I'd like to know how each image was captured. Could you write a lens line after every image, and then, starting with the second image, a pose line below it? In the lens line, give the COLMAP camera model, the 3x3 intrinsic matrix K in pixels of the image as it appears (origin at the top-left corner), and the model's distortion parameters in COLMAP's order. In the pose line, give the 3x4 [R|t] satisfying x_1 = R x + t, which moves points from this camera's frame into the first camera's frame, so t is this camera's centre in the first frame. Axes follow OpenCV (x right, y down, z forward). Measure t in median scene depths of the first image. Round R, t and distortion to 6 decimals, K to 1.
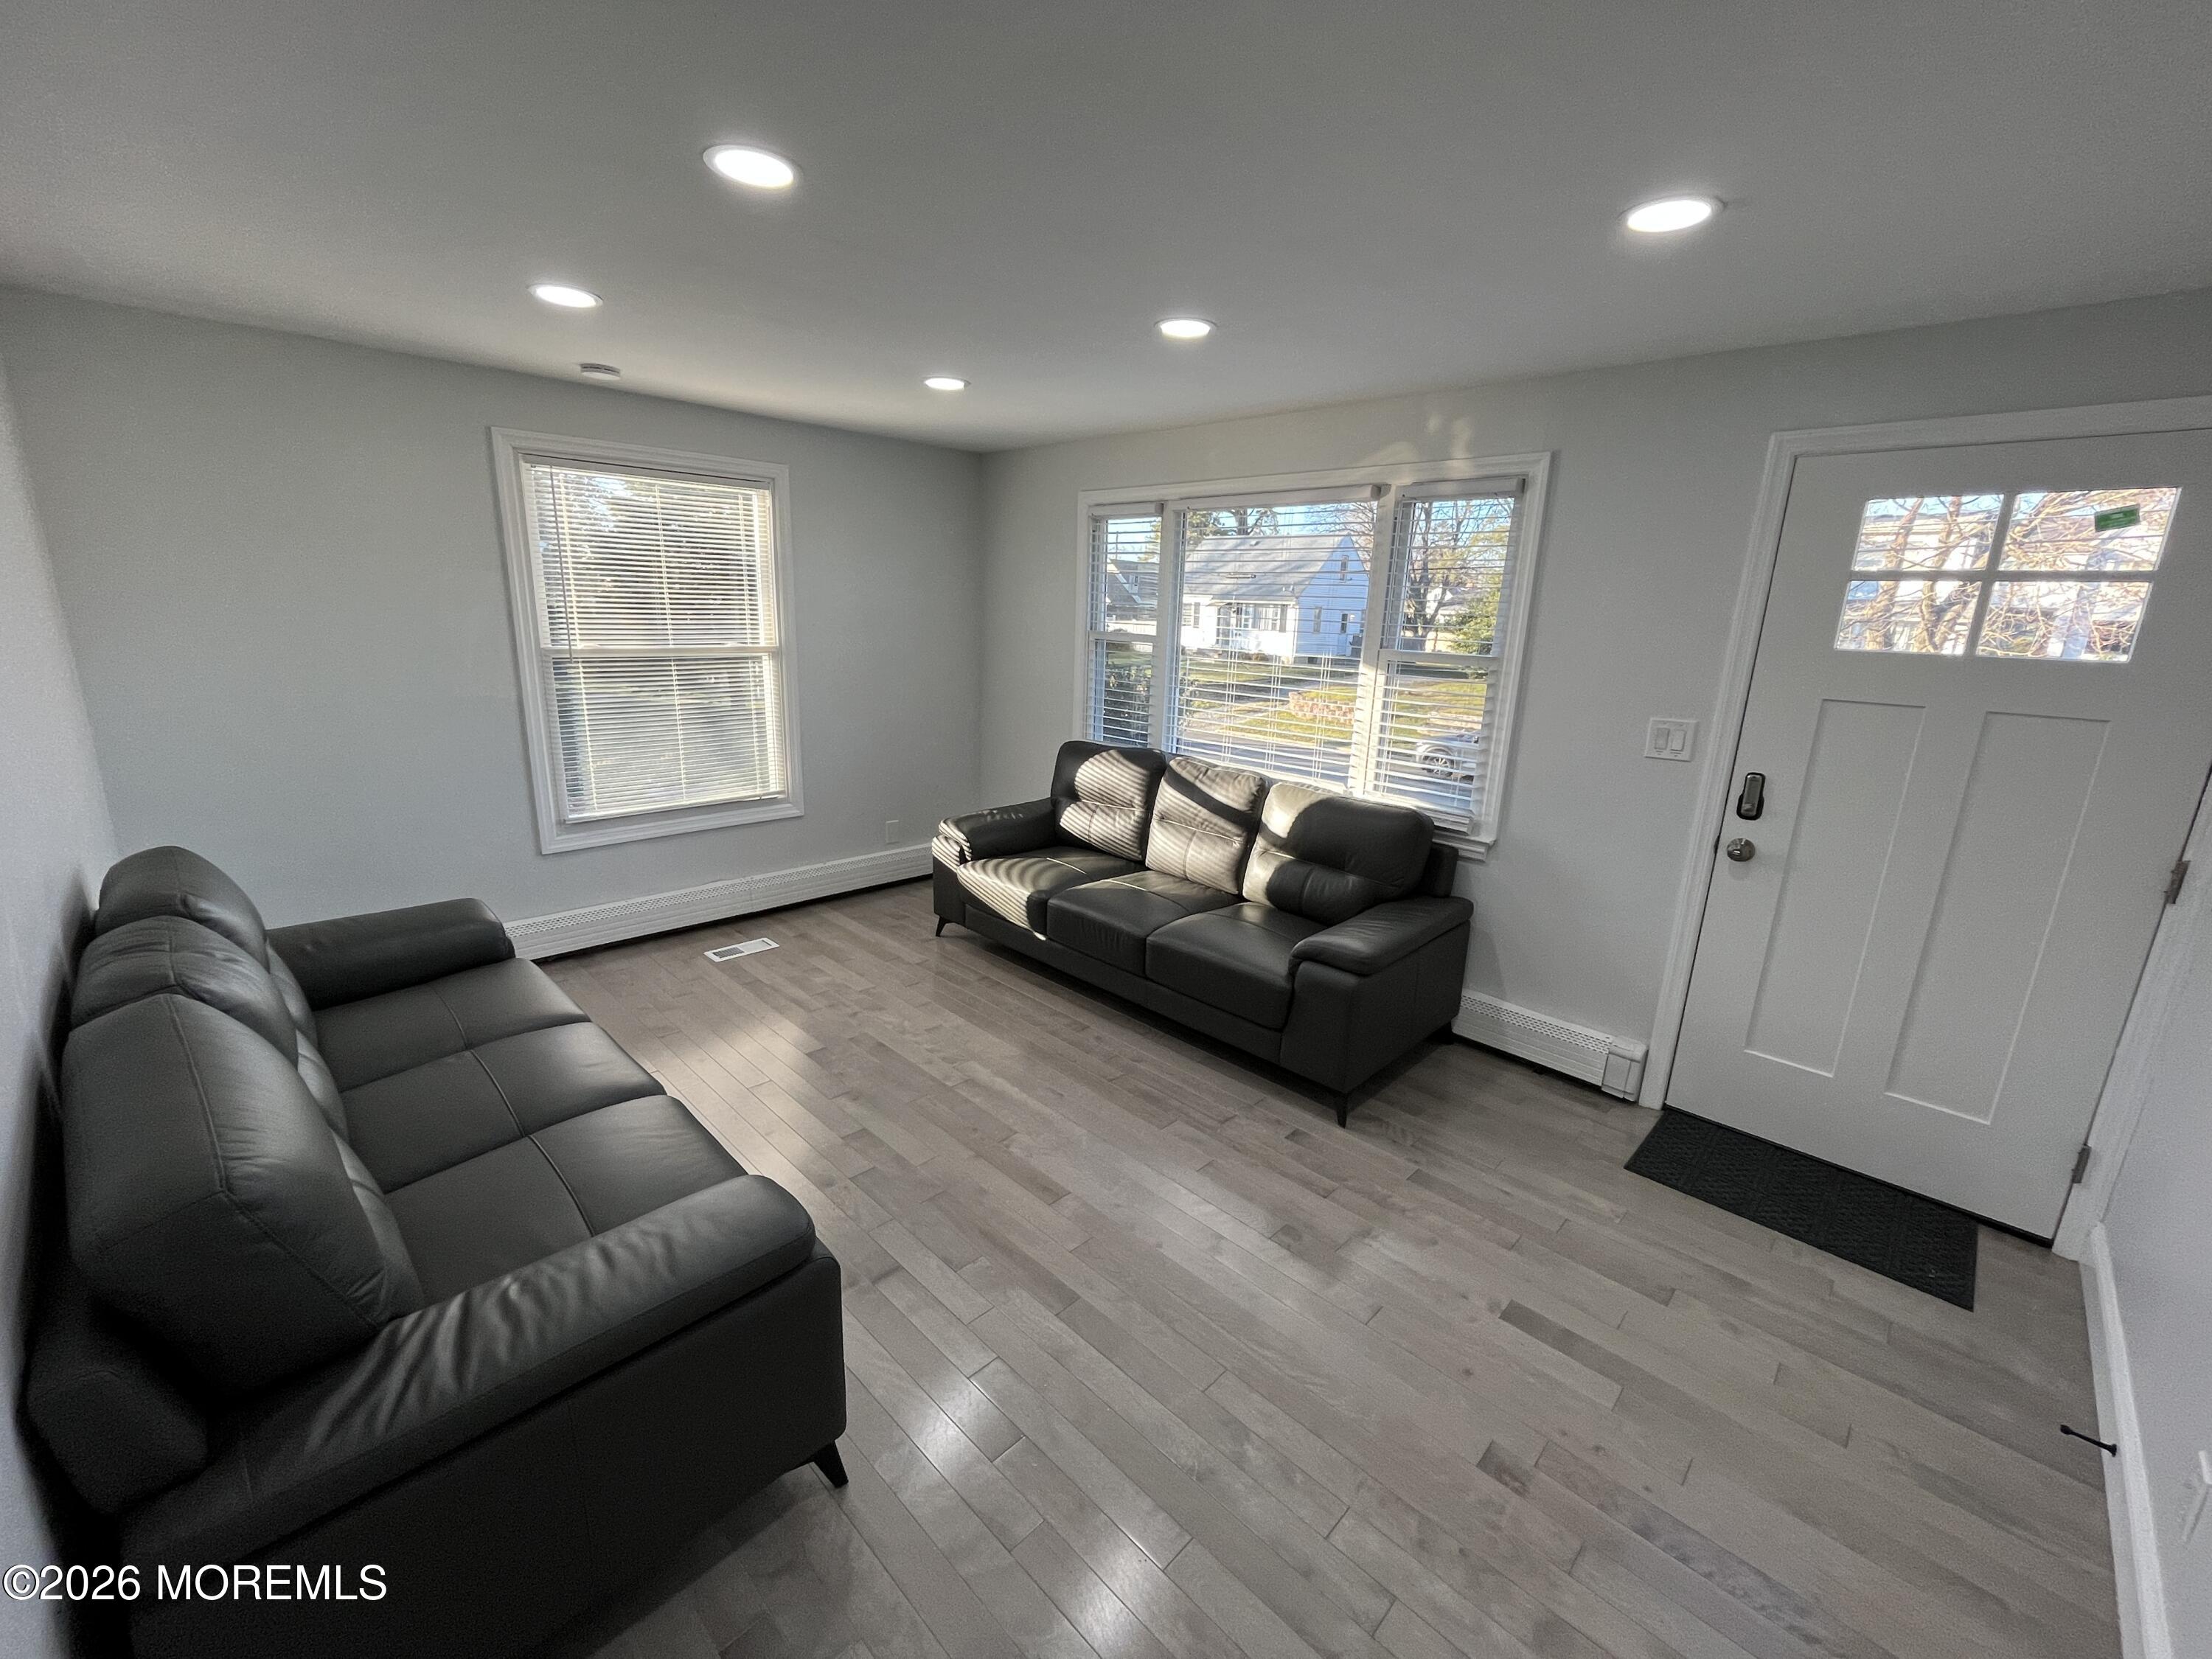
lens RADIAL K [[896.7, 0, 1106.1], [0, 896.7, 825.3], [0, 0, 1]] dist [-0.003605, -0.000551]
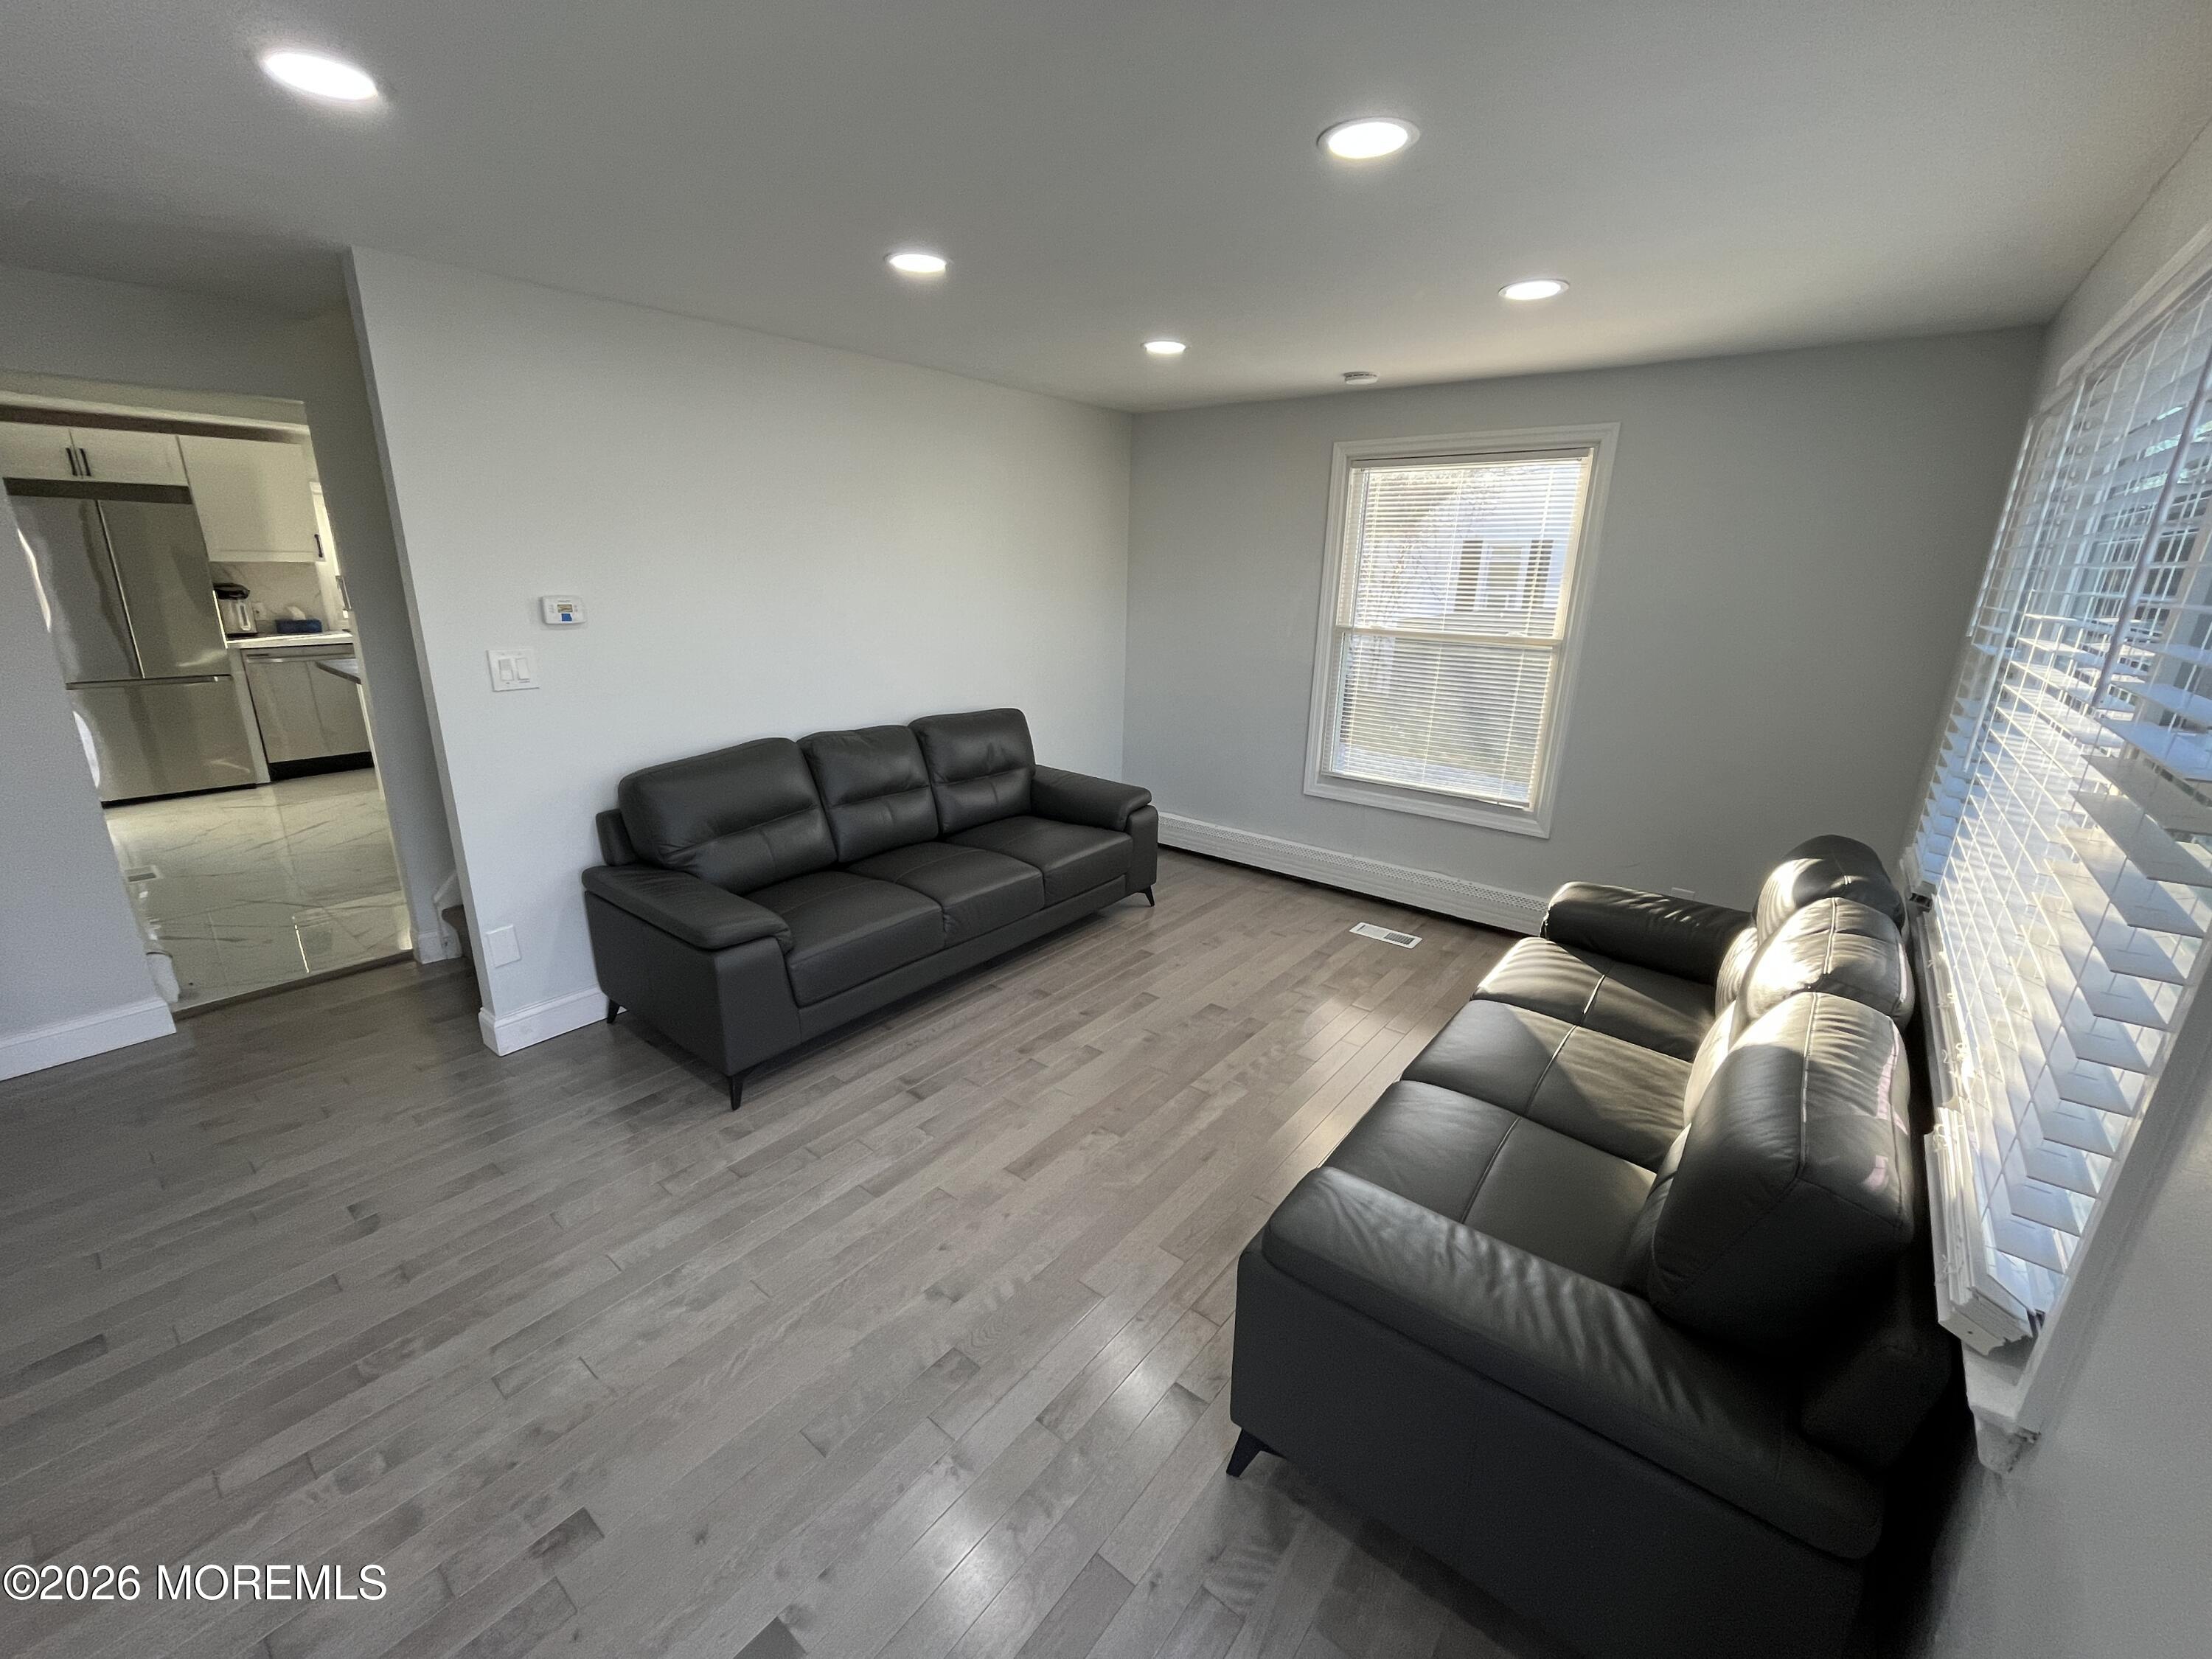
lens RADIAL K [[896.7, 0, 1104.7], [0, 896.7, 831.0], [0, 0, 1]] dist [-0.003605, -0.000551]
pose [[0.101901, 0.257848, -0.960797, 1.160855], [-0.253353, 0.940704, 0.225585, -0.275862], [0.961992, 0.220433, 0.161185, 1.203626]]
